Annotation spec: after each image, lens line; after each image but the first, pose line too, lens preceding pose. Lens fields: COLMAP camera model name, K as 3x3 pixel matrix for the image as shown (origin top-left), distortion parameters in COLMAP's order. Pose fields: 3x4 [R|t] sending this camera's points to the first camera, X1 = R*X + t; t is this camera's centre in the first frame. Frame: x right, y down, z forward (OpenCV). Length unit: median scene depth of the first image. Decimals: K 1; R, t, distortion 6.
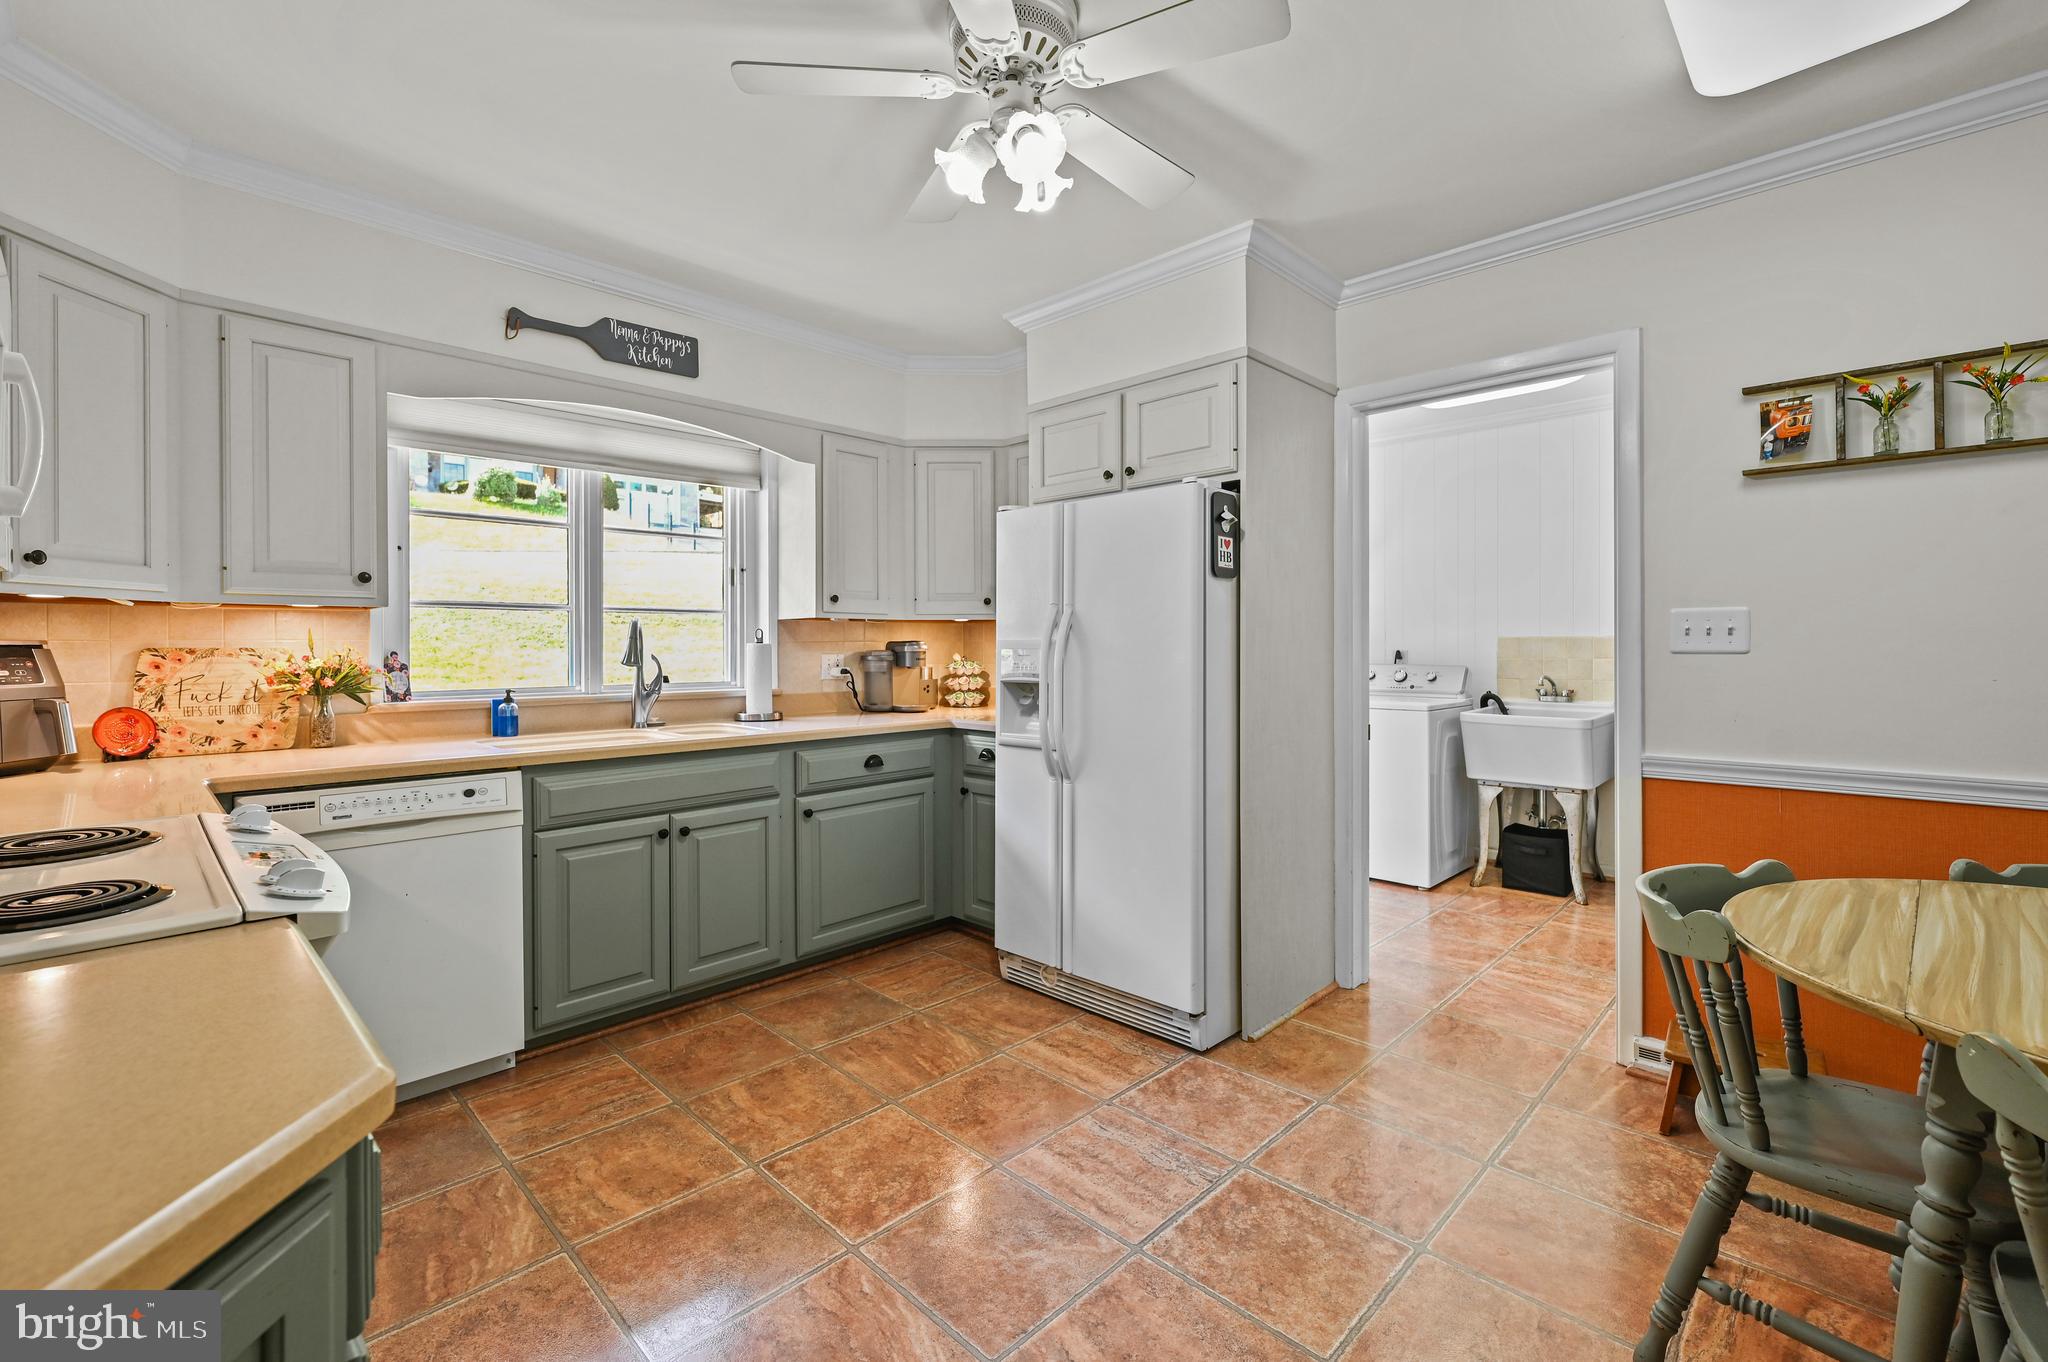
lens RADIAL K [[872.9, 0, 1023.4], [0, 872.9, 653.3], [0, 0, 1]] dist [0.000949, 0.000121]
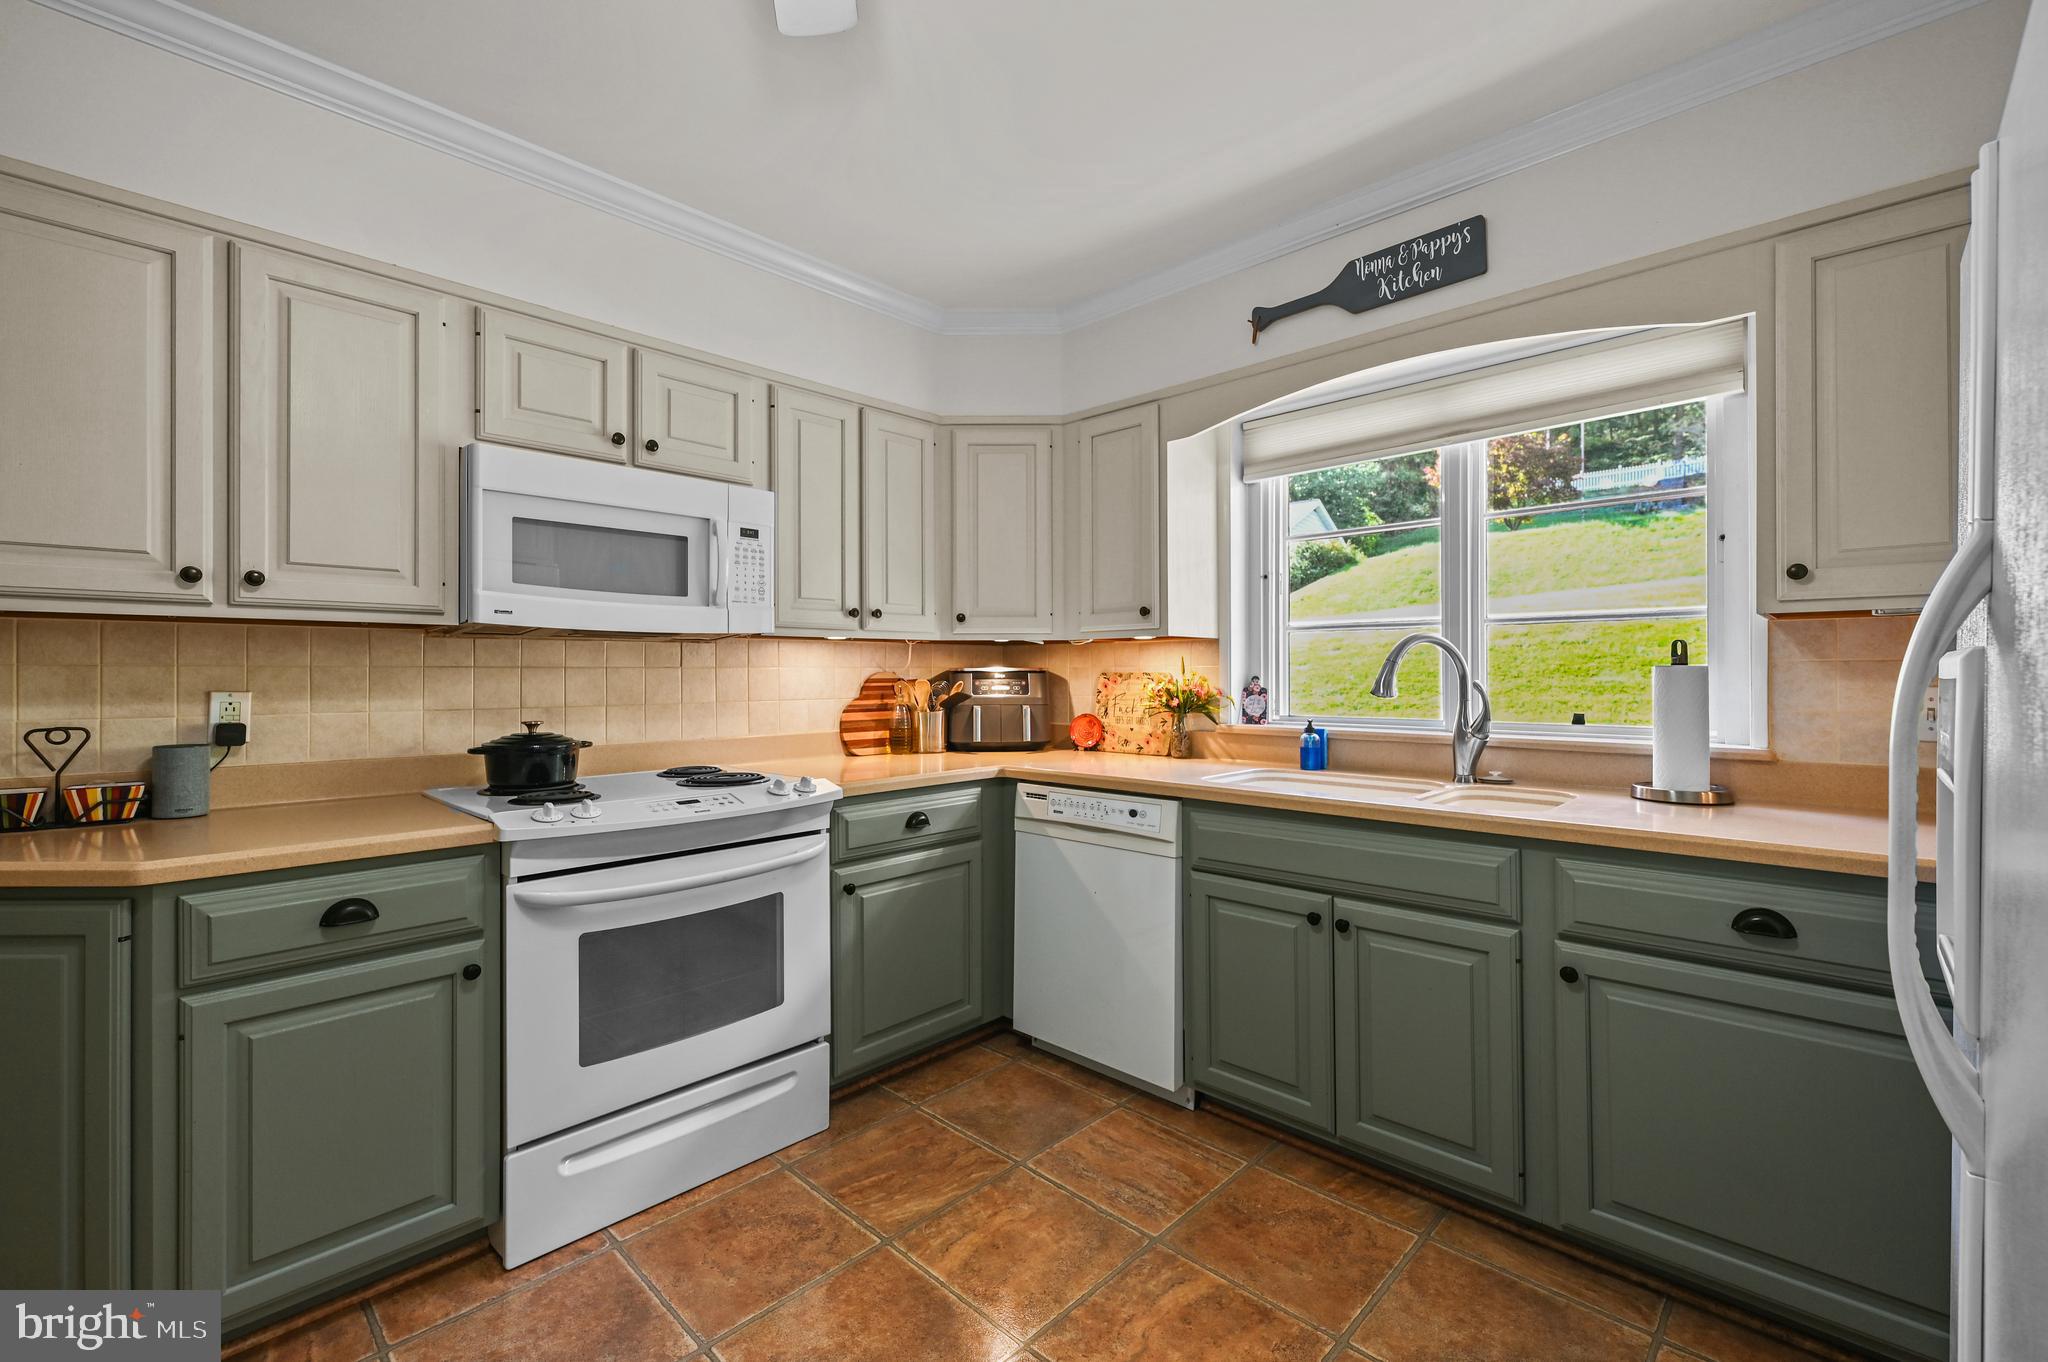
lens RADIAL K [[873.2, 0, 1022.9], [0, 873.2, 671.5], [0, 0, 1]] dist [-0.000374, 0.000004]
pose [[0.004949, 0.000387, -0.999988, 0.328117], [-0.005740, 0.999983, 0.000359, -0.006296], [0.999971, 0.005738, 0.004951, 0.707325]]
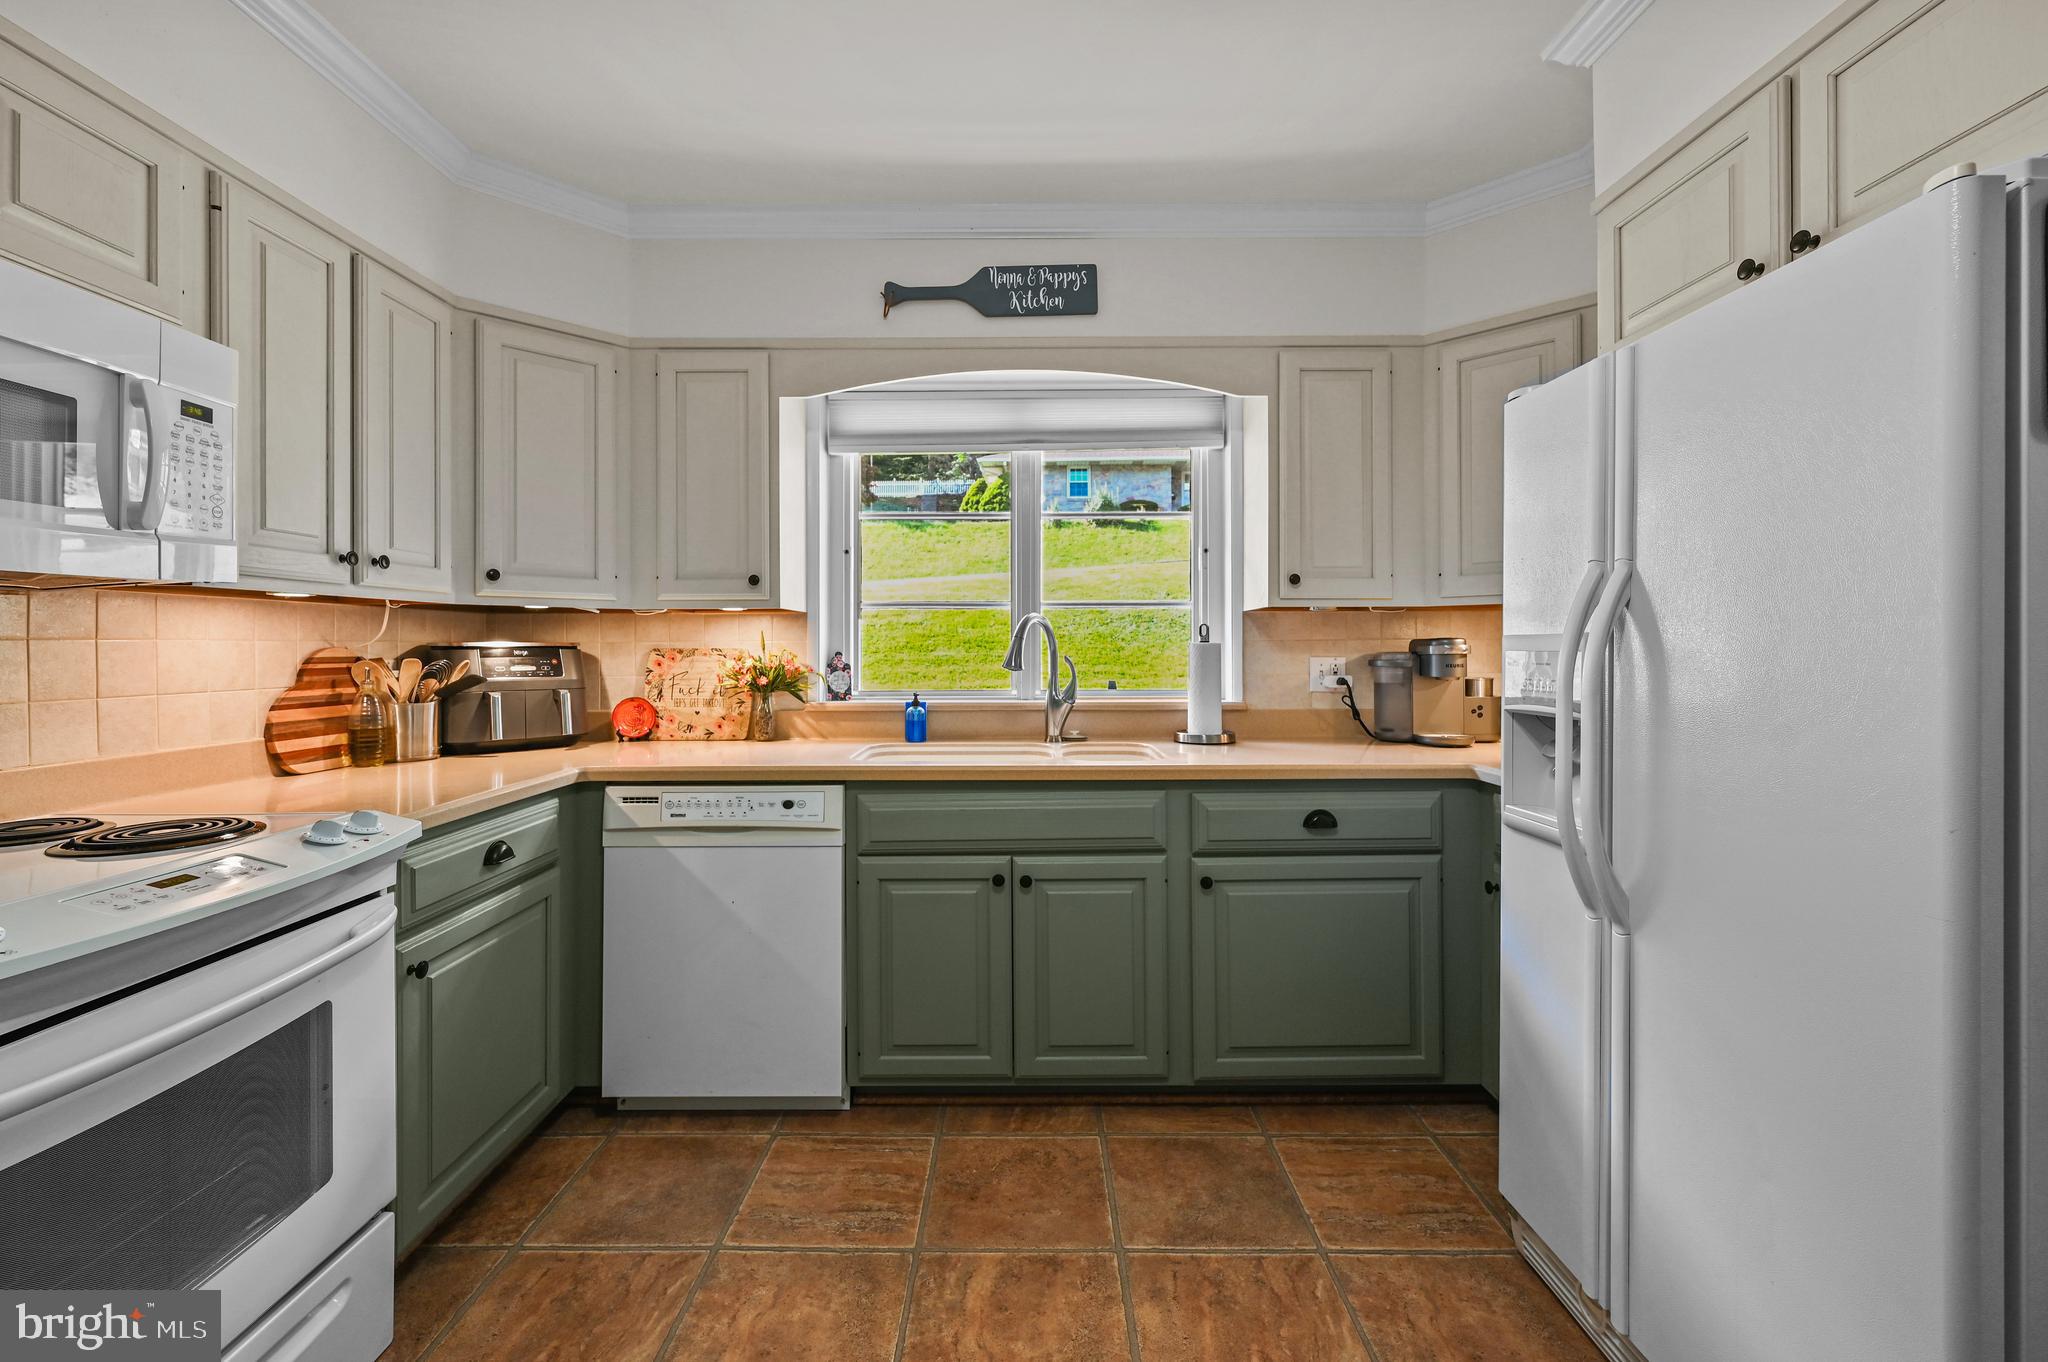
lens RADIAL K [[858.3, 0, 1025.9], [0, 858.3, 647.5], [0, 0, 1]] dist [-0.000326, -0.000020]
pose [[0.698361, 0.000341, -0.715746, 0.162377], [-0.004617, 0.999981, -0.004029, -0.004018], [0.715731, 0.006118, 0.698349, 0.443411]]
